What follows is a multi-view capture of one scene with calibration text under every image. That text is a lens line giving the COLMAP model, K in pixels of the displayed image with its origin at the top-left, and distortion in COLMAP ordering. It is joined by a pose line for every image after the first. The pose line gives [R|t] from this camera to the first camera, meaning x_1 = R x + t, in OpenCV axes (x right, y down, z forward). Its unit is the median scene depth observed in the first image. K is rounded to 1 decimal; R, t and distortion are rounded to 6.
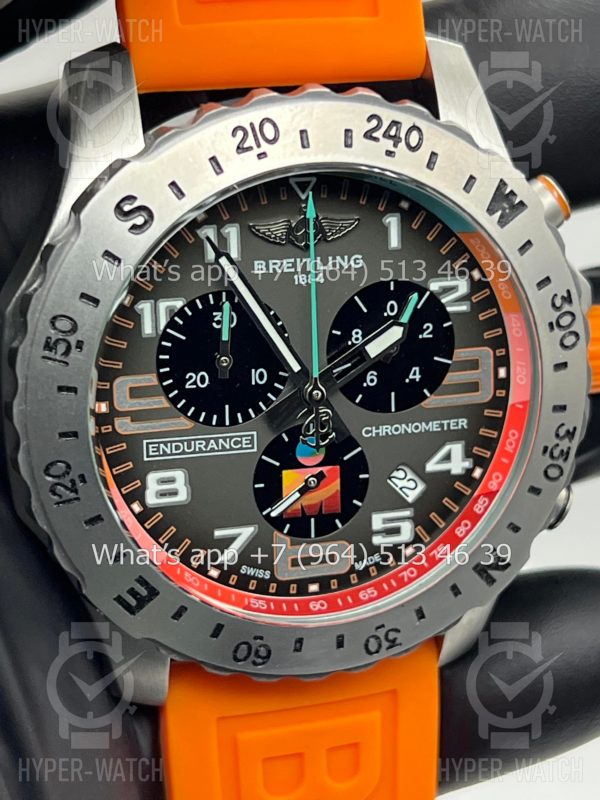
lens RADIAL K [[1964.6, 0, 314.2], [0, 1964.6, 404.0], [0, 0, 1]] dist [0.383860, 0.000000]
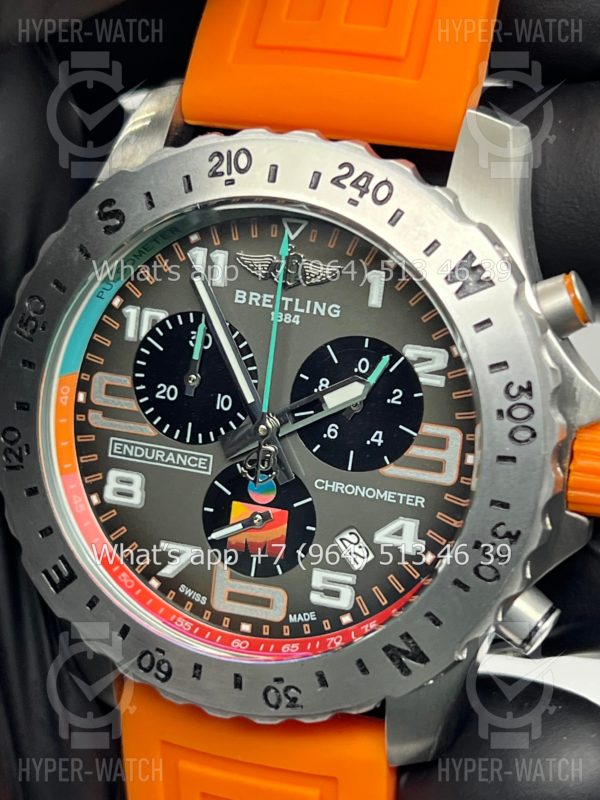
lens RADIAL K [[1964.6, 0, 277.2], [0, 1964.6, 402.7], [0, 0, 1]] dist [0.383860, 0.000000]
pose [[0.810265, 0.183790, -0.556500, 0.563367], [-0.260114, 0.963683, -0.060460, 0.040836], [0.525178, 0.193742, 0.828645, 0.161786]]
